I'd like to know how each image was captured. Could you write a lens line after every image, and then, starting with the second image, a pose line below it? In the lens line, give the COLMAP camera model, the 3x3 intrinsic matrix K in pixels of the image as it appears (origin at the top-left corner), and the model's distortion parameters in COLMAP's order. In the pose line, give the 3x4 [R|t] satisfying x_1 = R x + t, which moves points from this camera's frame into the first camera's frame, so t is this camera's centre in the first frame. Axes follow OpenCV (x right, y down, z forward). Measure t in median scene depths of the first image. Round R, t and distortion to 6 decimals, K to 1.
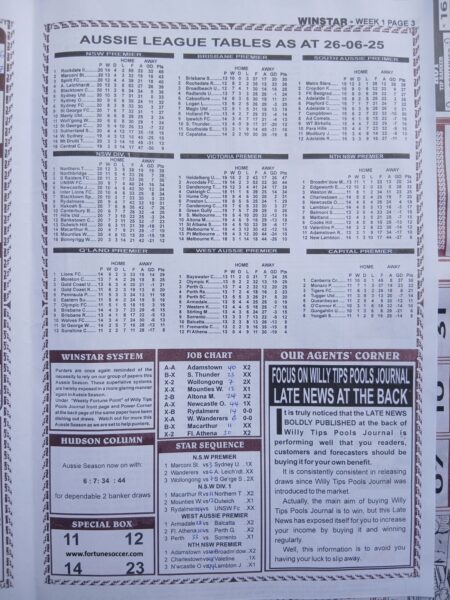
lens RADIAL K [[455.9, 0, 223.9], [0, 455.9, 295.0], [0, 0, 1]] dist [0.000665, -0.040591]
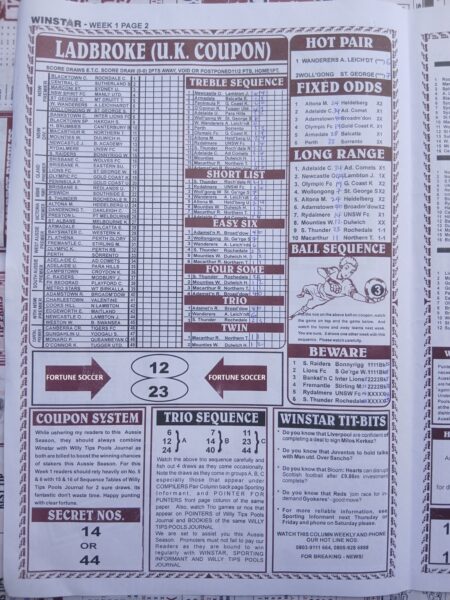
lens RADIAL K [[455.9, 0, 190.1], [0, 455.9, 284.6], [0, 0, 1]] dist [0.000665, -0.040591]
pose [[0.999223, 0.013267, -0.037105, -0.897860], [-0.013749, 0.999824, -0.012770, 0.000982], [0.036930, 0.013270, 0.999230, -0.054774]]
